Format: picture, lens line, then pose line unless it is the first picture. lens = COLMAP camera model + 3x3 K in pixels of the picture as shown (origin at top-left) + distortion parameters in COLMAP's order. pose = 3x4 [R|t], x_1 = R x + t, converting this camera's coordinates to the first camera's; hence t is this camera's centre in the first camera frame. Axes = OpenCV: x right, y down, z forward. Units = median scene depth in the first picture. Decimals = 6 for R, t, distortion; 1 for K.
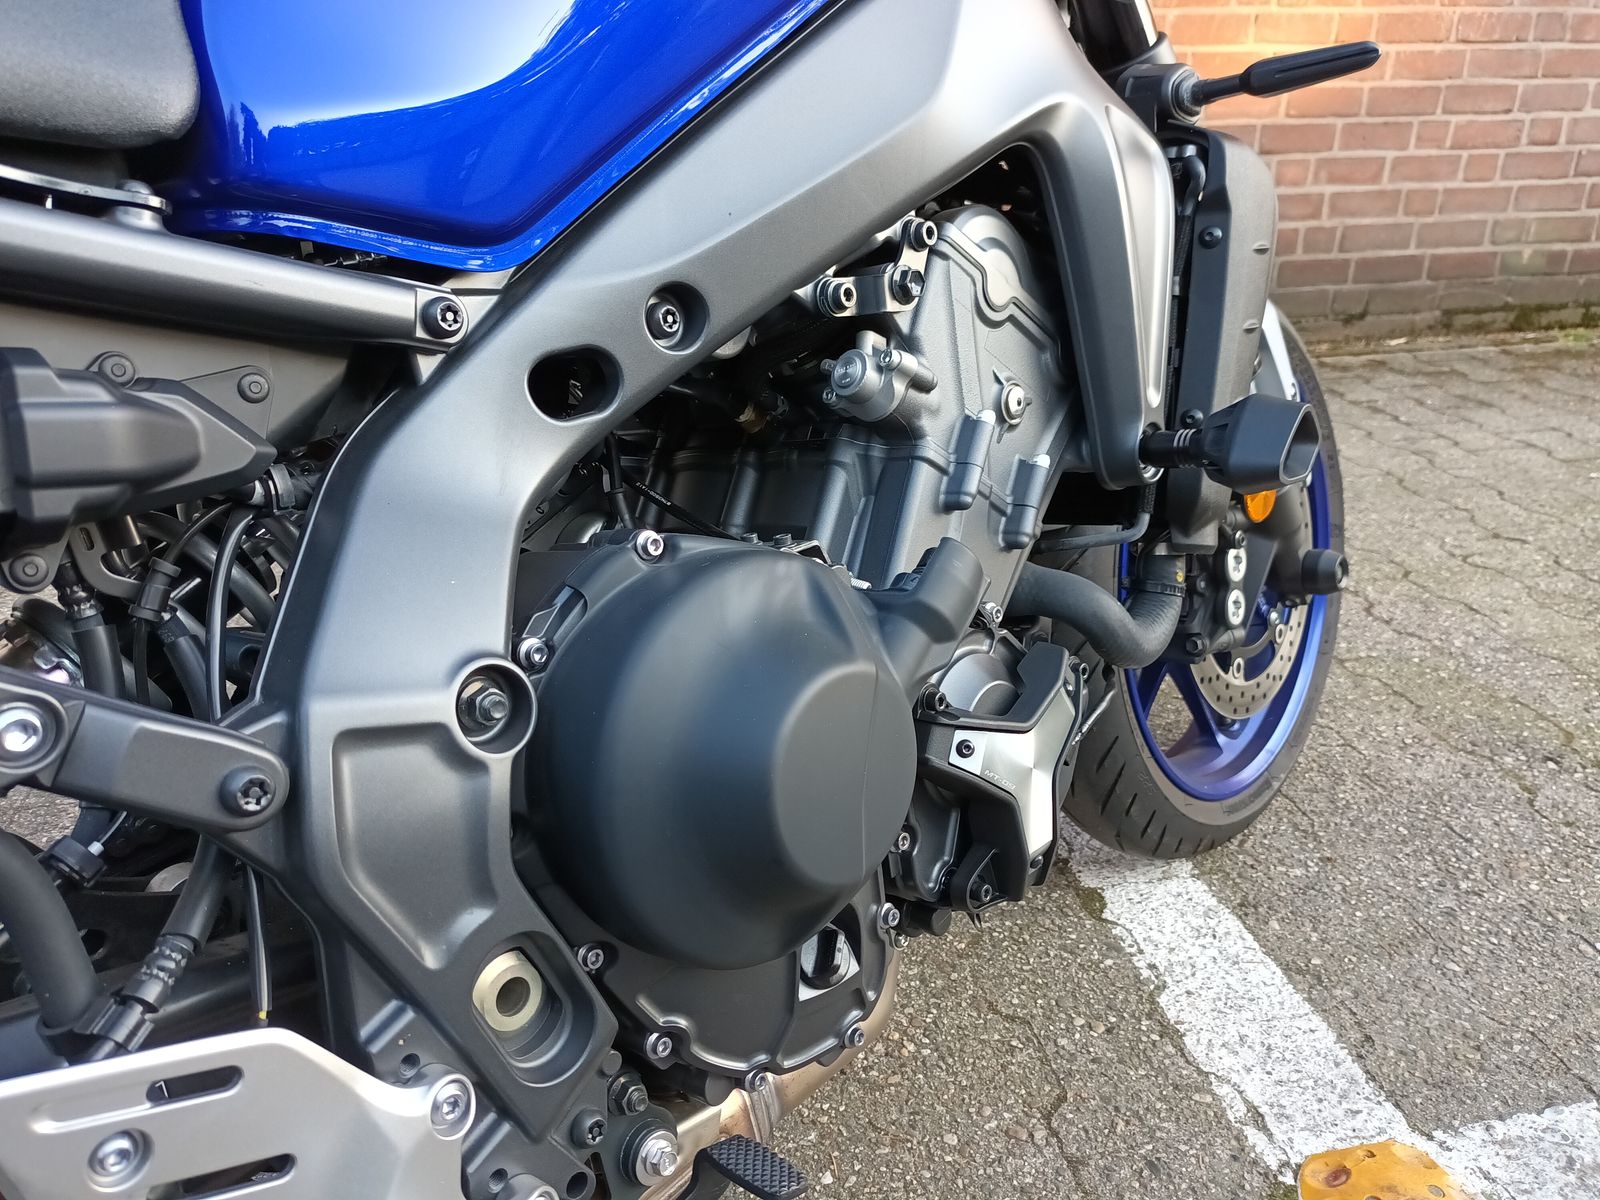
lens RADIAL K [[1180.9, 0, 796.2], [0, 1180.9, 600.5], [0, 0, 1]] dist [-0.007366, -0.006771]
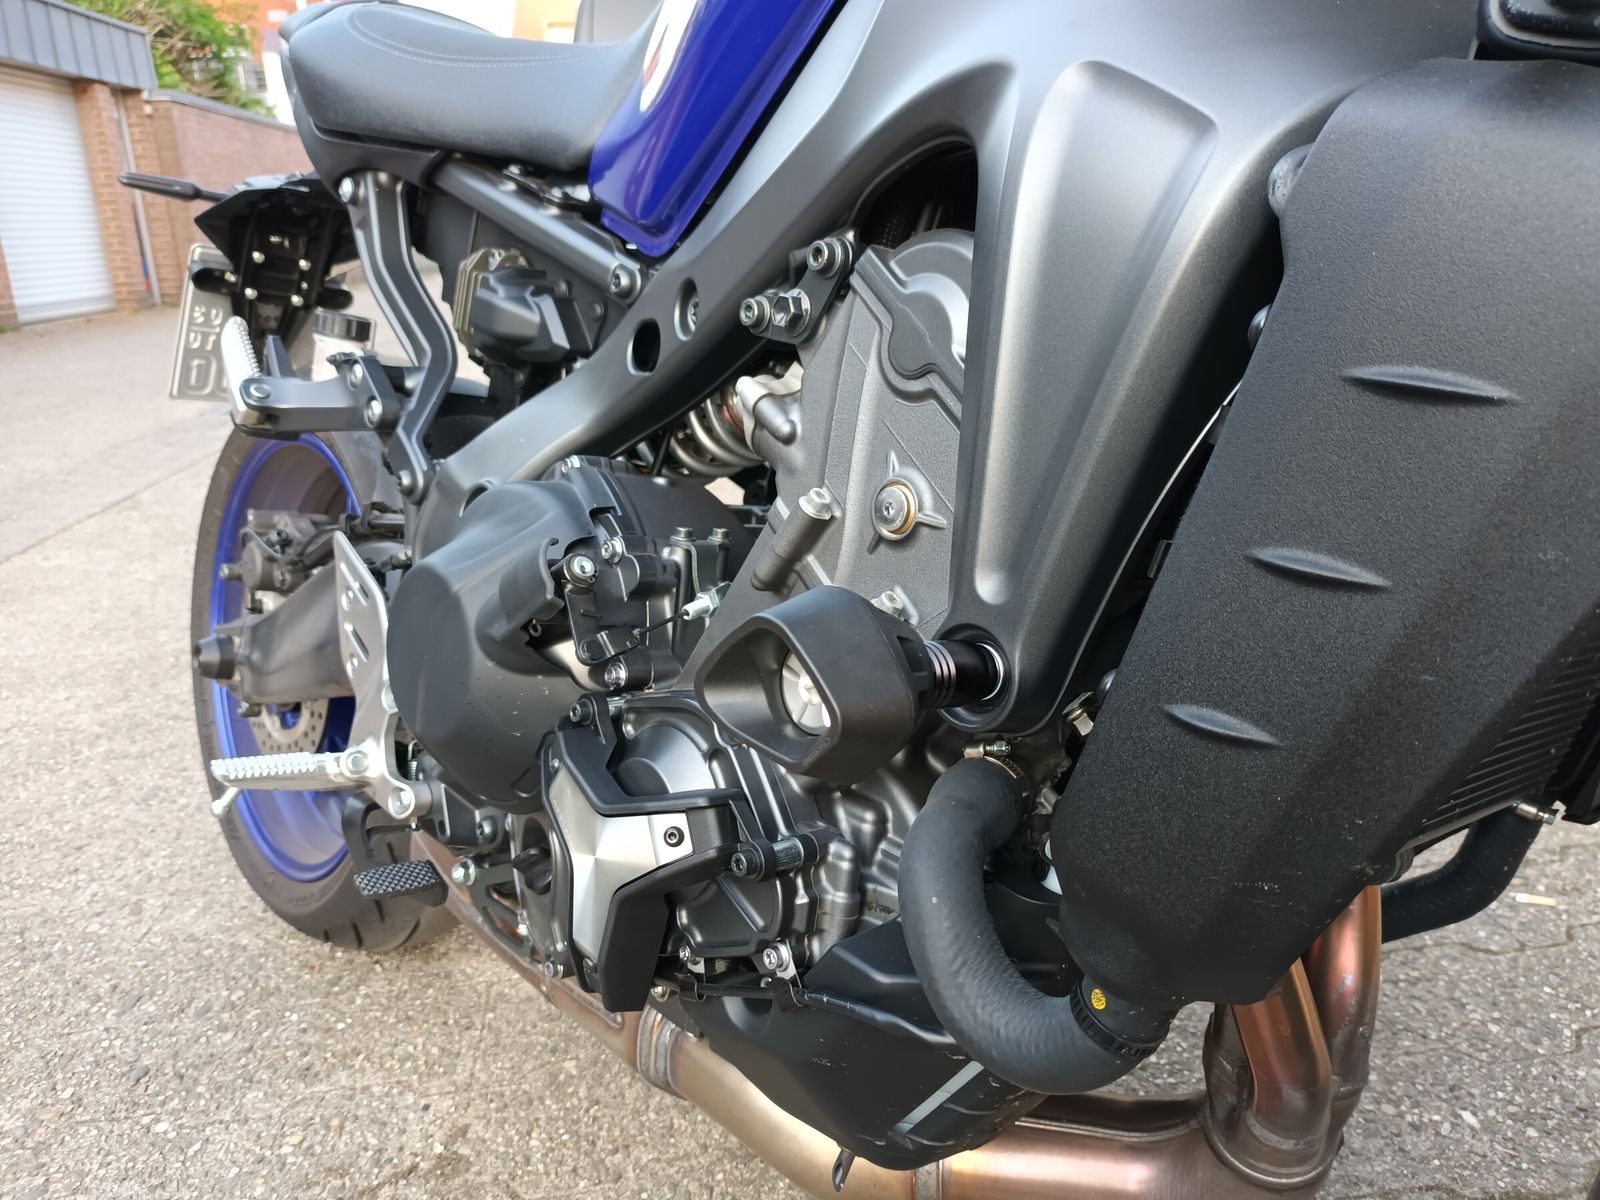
lens RADIAL K [[1180.9, 0, 812.6], [0, 1180.9, 593.0], [0, 0, 1]] dist [-0.007366, -0.006771]
pose [[-0.045424, 0.307896, -0.950335, 1.094525], [-0.370329, 0.878344, 0.302272, -0.399618], [0.927789, 0.365667, 0.074125, 1.157331]]
